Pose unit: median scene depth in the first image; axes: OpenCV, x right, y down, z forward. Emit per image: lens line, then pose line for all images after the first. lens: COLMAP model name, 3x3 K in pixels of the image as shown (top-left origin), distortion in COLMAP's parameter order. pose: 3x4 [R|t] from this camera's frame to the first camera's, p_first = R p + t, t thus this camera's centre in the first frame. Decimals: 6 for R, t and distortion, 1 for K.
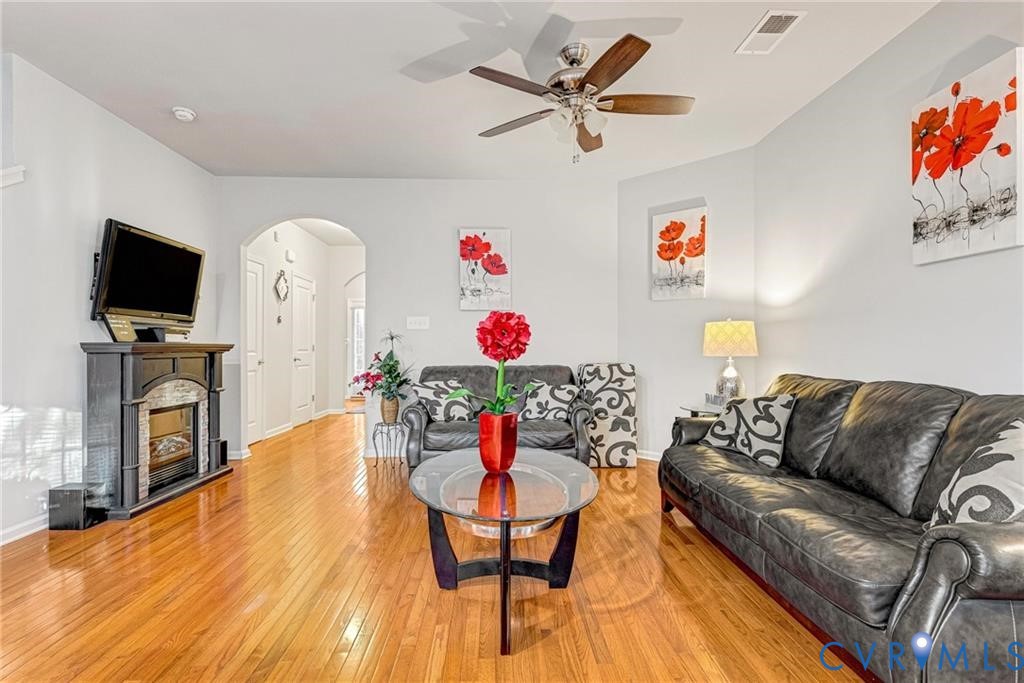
lens RADIAL K [[479.6, 0, 511.7], [0, 479.6, 346.0], [0, 0, 1]] dist [0.002662, -0.001418]
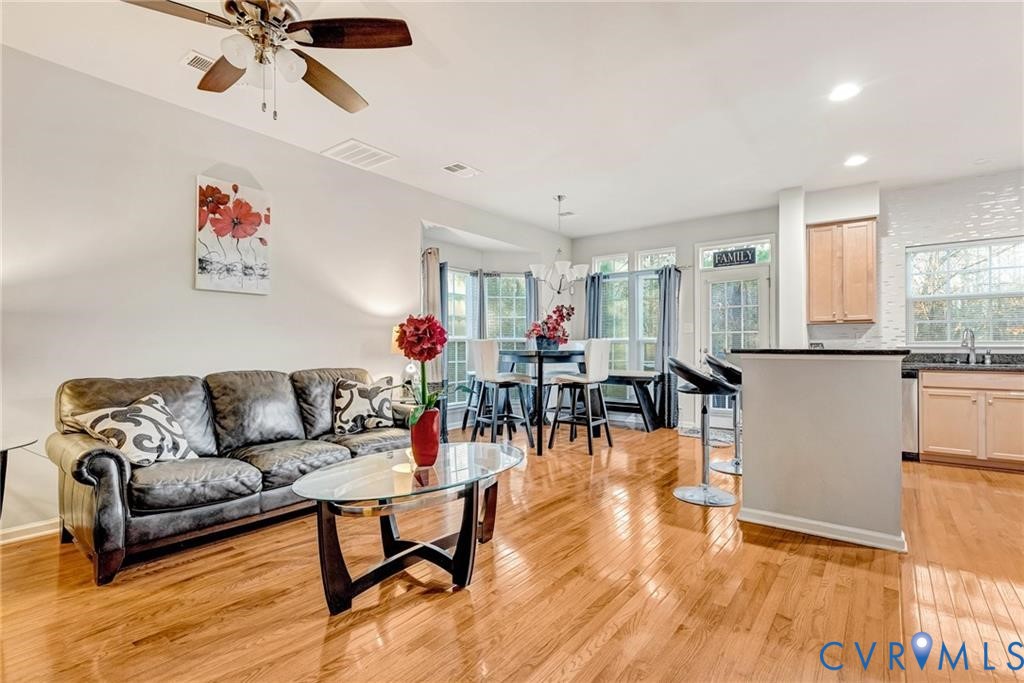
lens RADIAL K [[479.6, 0, 514.1], [0, 479.6, 342.1], [0, 0, 1]] dist [0.002662, -0.001418]
pose [[-0.757916, 0.003940, 0.652340, -0.593010], [-0.001172, 0.999972, -0.007401, -0.004628], [-0.652351, -0.006374, -0.757891, 1.139640]]
